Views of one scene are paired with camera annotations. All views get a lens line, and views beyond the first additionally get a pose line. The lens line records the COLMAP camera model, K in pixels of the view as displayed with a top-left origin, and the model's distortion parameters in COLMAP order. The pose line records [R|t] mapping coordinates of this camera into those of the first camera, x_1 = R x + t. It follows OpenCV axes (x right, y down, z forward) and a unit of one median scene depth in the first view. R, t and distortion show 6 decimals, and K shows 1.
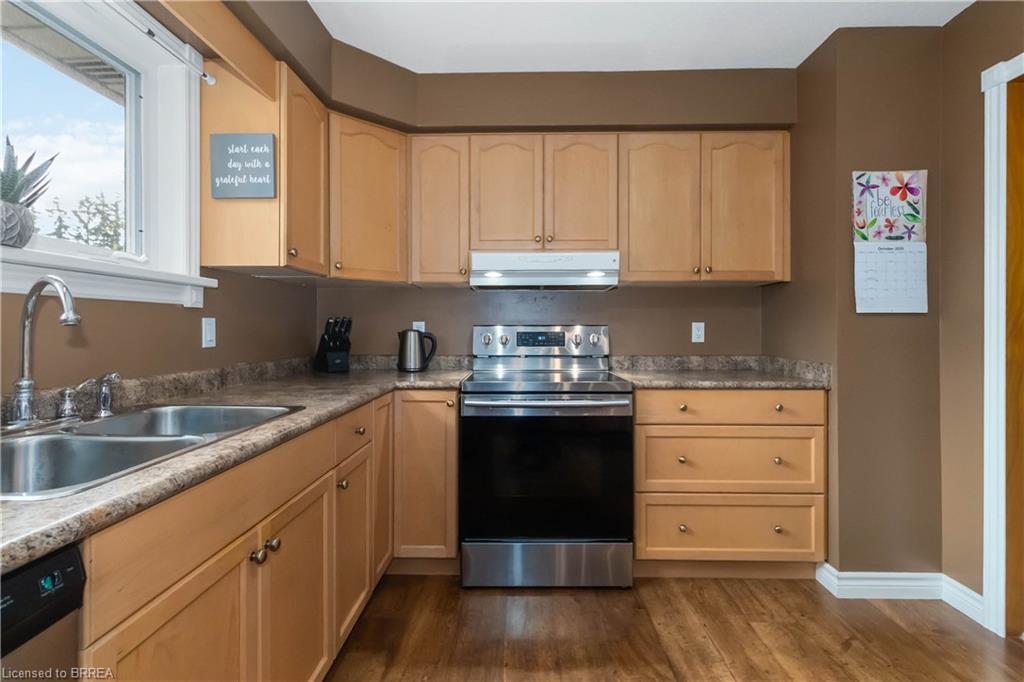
lens RADIAL K [[481.4, 0, 512.8], [0, 481.4, 326.7], [0, 0, 1]] dist [-0.000070, 0.000502]
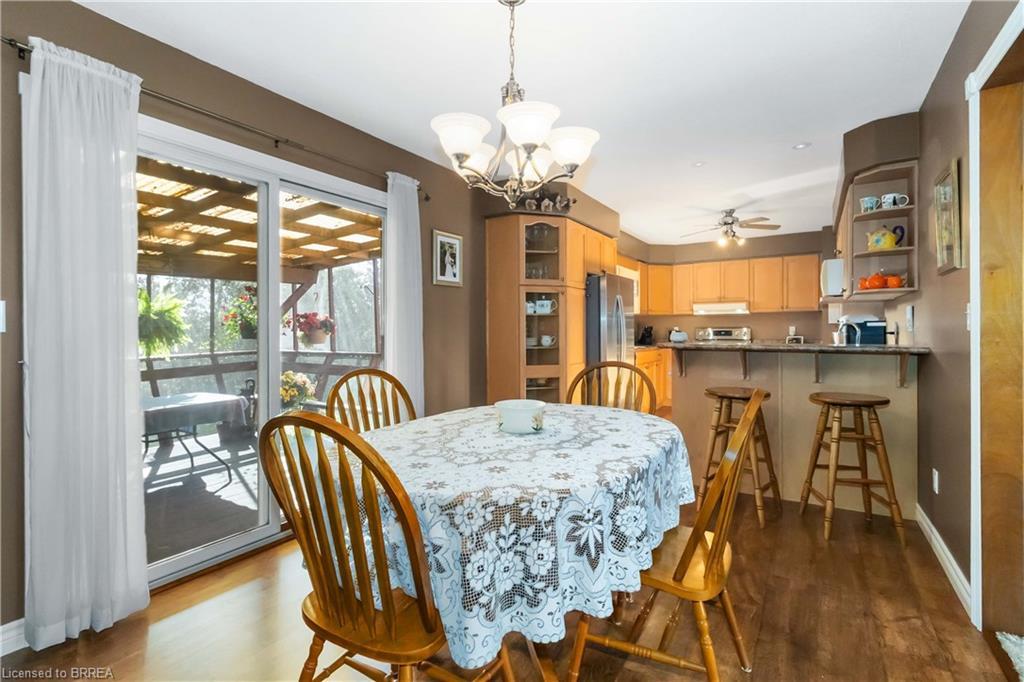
lens RADIAL K [[486.0, 0, 513.7], [0, 486.0, 335.0], [0, 0, 1]] dist [0.000054, 0.000346]
pose [[0.863843, -0.001424, -0.503759, 0.520067], [0.007267, 0.999927, 0.009634, 0.001243], [0.503709, -0.011983, 0.863790, -2.421971]]
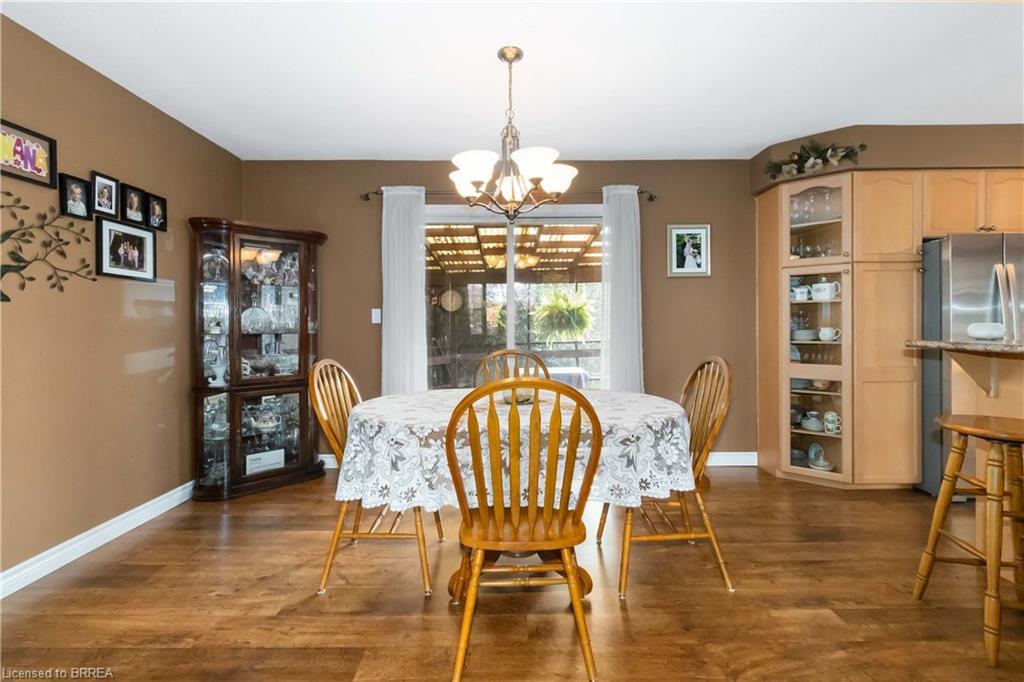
lens RADIAL K [[471.5, 0, 515.1], [0, 471.5, 328.1], [0, 0, 1]] dist [0.000419, 0.000576]
pose [[0.032711, 0.006078, -0.999446, 1.128099], [0.010439, 0.999925, 0.006422, 0.005678], [0.999410, -0.010643, 0.032645, -1.696387]]
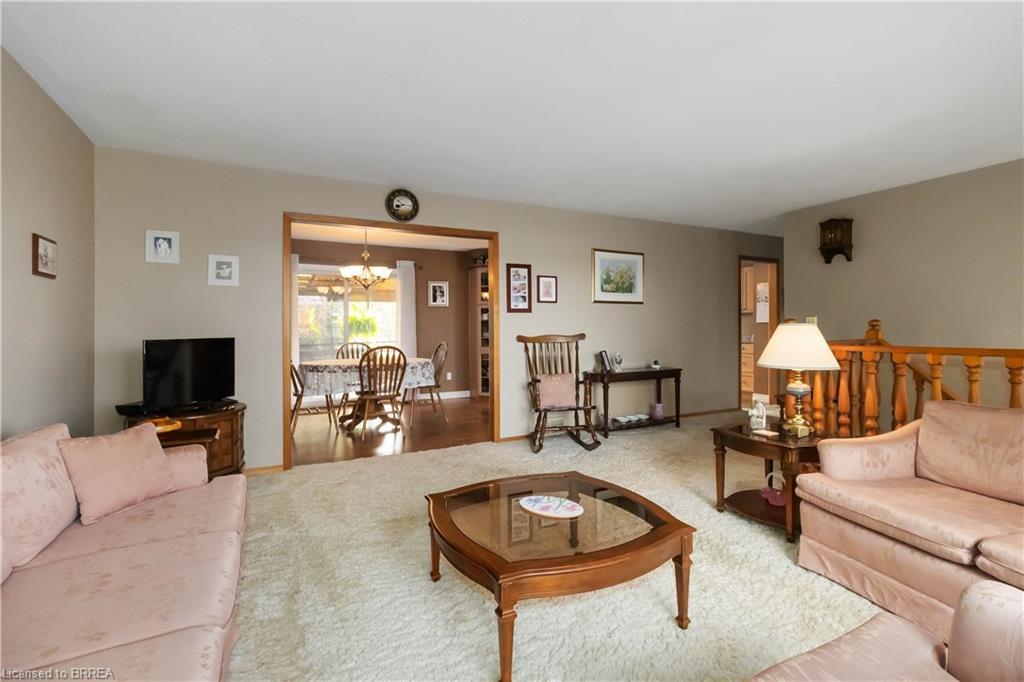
lens RADIAL K [[481.4, 0, 512.8], [0, 481.4, 326.7], [0, 0, 1]] dist [-0.000070, 0.000502]
pose [[0.484160, -0.005528, -0.874962, 2.845091], [0.008054, 0.999966, -0.001861, -0.003849], [0.874942, -0.006146, 0.484188, -2.261088]]
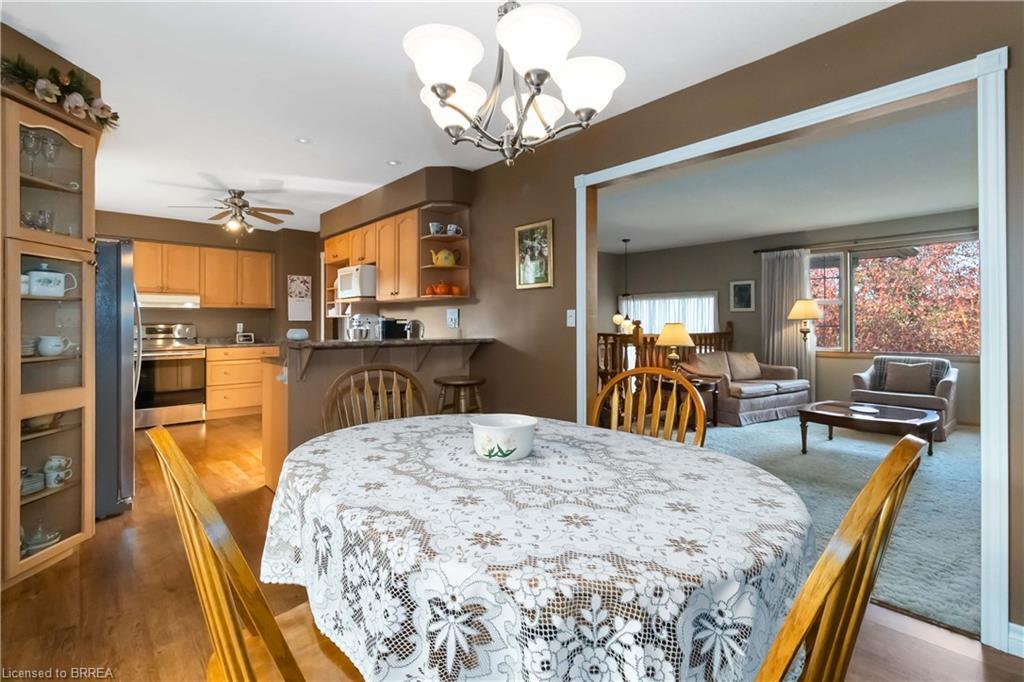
lens RADIAL K [[481.4, 0, 512.8], [0, 481.4, 326.7], [0, 0, 1]] dist [-0.000070, 0.000502]
pose [[0.725069, -0.003718, 0.688667, -0.360903], [0.001738, 0.999992, 0.003569, 0.001162], [-0.688675, -0.001390, 0.725069, -2.148613]]
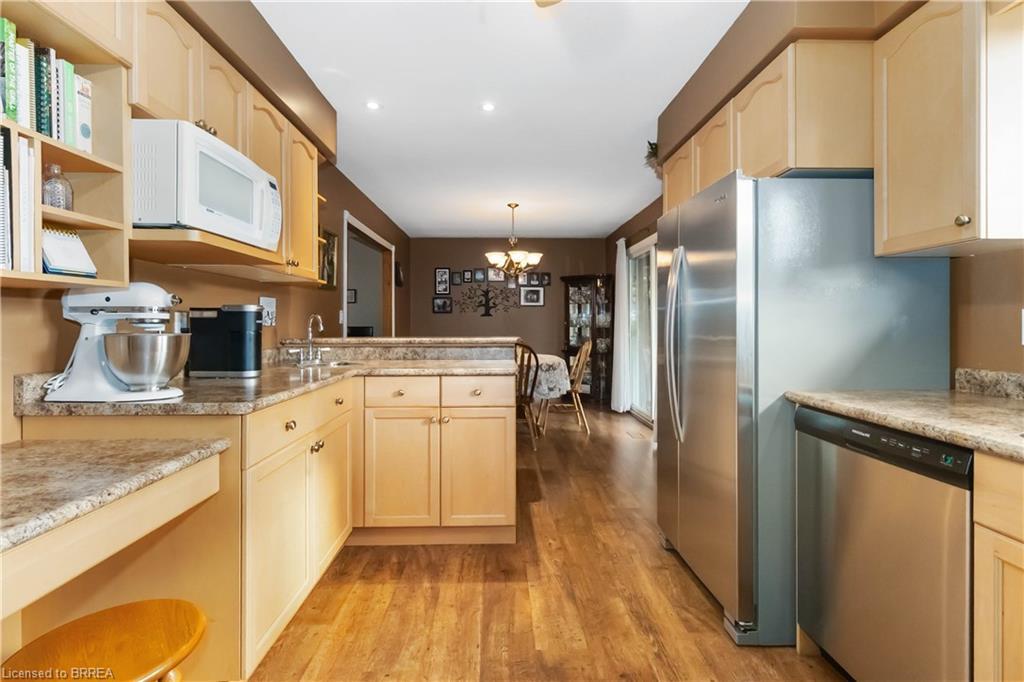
lens RADIAL K [[481.4, 0, 512.8], [0, 481.4, 326.7], [0, 0, 1]] dist [-0.000070, 0.000502]
pose [[-0.998743, 0.000876, -0.050122, 0.216400], [0.000564, 0.999980, 0.006241, 0.005045], [0.050126, 0.006205, -0.998724, 0.765195]]
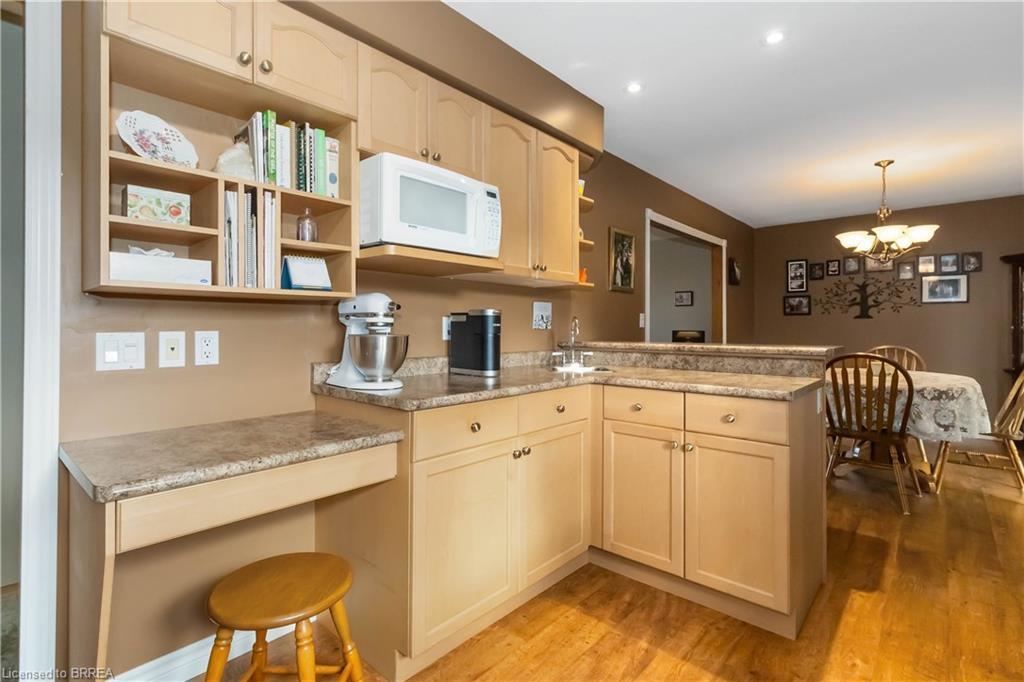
lens RADIAL K [[481.4, 0, 512.8], [0, 481.4, 326.7], [0, 0, 1]] dist [-0.000070, 0.000502]
pose [[-0.760293, -0.001195, 0.649579, -0.016316], [-0.002627, 0.999996, -0.001235, 0.005437], [-0.649575, -0.002645, -0.760293, 0.537601]]
